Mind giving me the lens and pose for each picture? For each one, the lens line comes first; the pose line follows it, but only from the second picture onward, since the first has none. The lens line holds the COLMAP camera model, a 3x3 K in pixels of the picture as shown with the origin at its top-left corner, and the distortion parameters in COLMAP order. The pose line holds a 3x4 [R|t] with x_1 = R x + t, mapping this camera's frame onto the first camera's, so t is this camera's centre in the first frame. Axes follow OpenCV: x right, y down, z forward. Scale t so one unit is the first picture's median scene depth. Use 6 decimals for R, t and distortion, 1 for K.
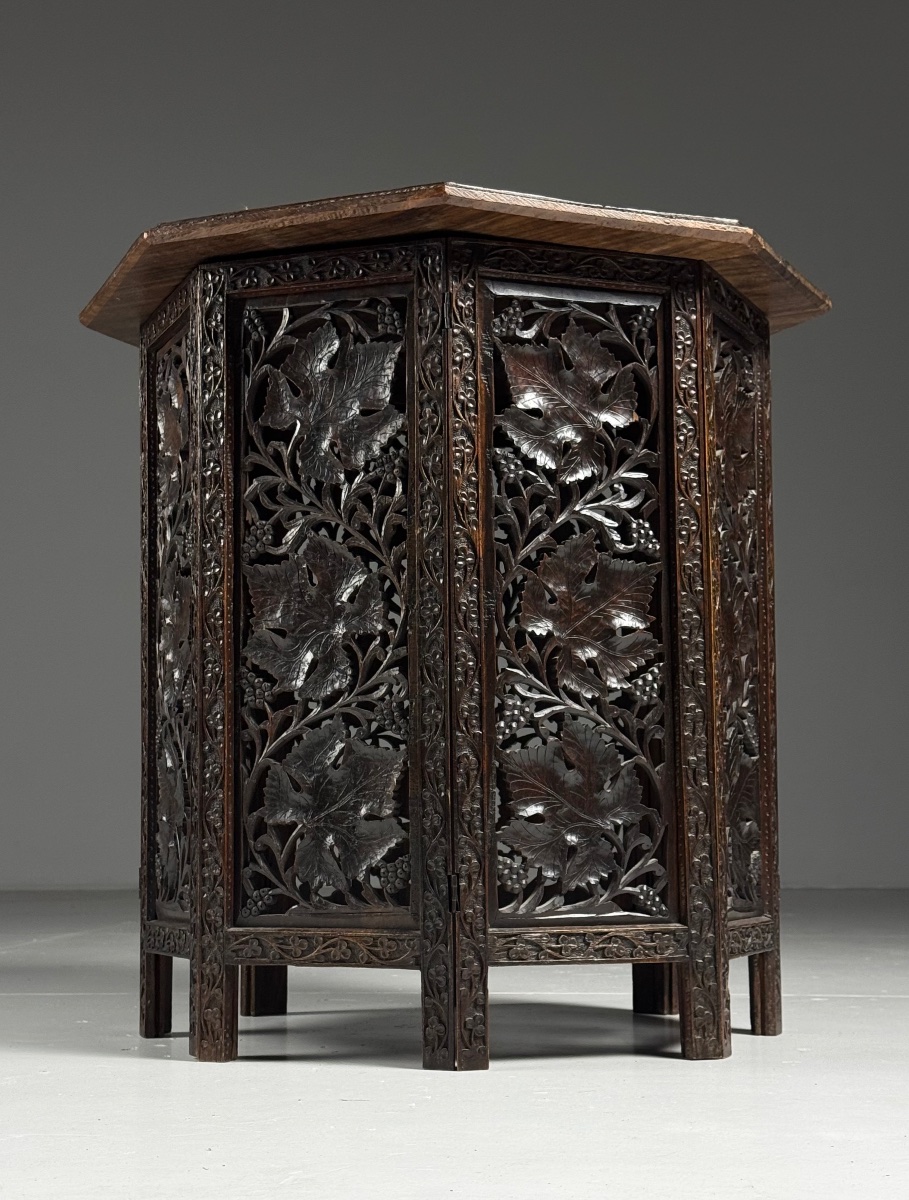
lens RADIAL K [[2076.6, 0, 449.0], [0, 2076.6, 614.0], [0, 0, 1]] dist [0.092898, 0.049771]
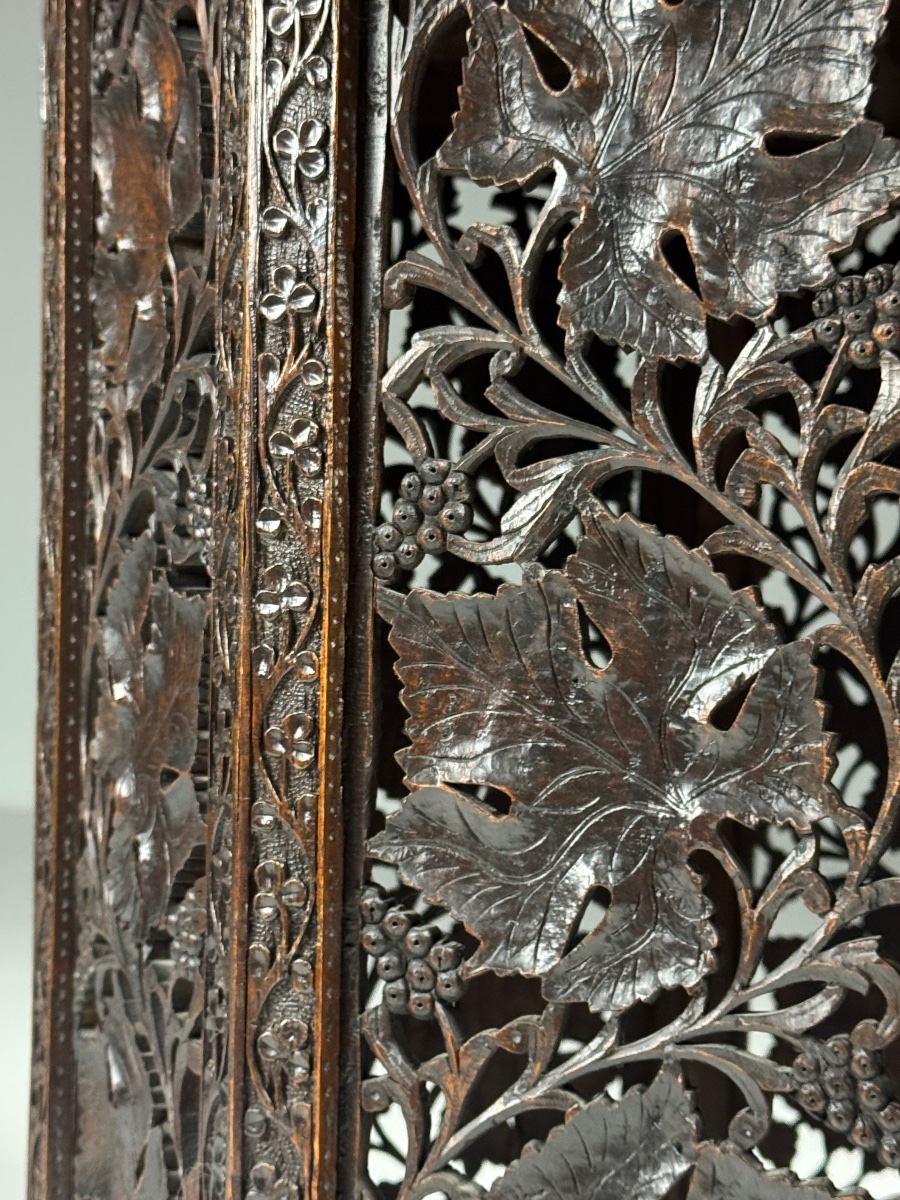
lens RADIAL K [[2187.7, 0, 450.0], [0, 2187.7, 600.0], [0, 0, 1]] dist [0.156825, -0.161393]
pose [[0.996431, 0.030897, 0.078558, -0.117571], [-0.037040, 0.996266, 0.077987, -0.051029], [-0.075855, -0.080618, 0.993854, 0.657288]]
